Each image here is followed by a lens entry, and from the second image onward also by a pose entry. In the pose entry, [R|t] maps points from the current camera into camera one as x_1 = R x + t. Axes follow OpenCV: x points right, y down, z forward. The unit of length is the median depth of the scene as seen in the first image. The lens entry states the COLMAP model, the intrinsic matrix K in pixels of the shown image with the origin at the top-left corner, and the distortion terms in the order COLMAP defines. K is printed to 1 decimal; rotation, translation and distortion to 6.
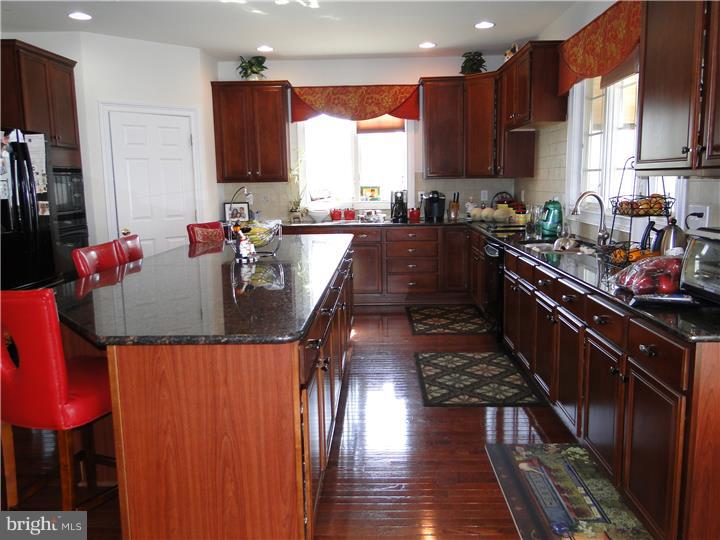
lens RADIAL K [[599.8, 0, 362.3], [0, 599.8, 270.2], [0, 0, 1]] dist [-0.013700, -0.007282]
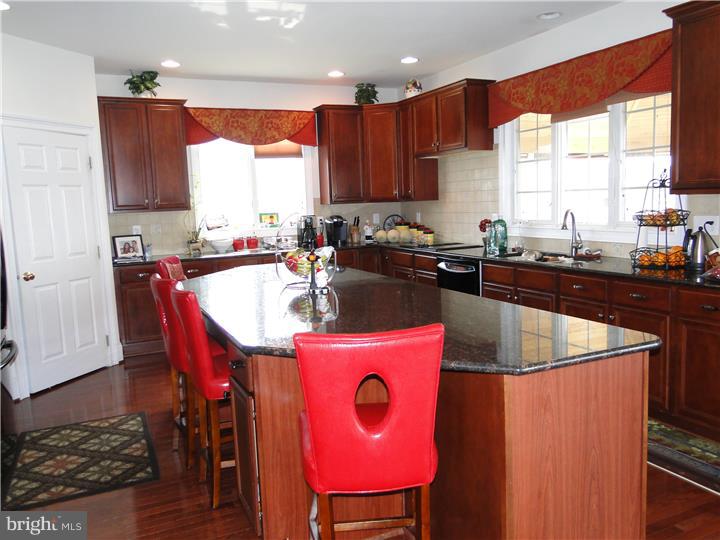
lens RADIAL K [[599.8, 0, 383.2], [0, 599.8, 264.9], [0, 0, 1]] dist [-0.013700, -0.007282]
pose [[0.890239, -0.064674, 0.450879, -0.276905], [0.088816, 0.995516, -0.032566, -0.009241], [-0.446751, 0.069036, 0.891991, 0.065976]]
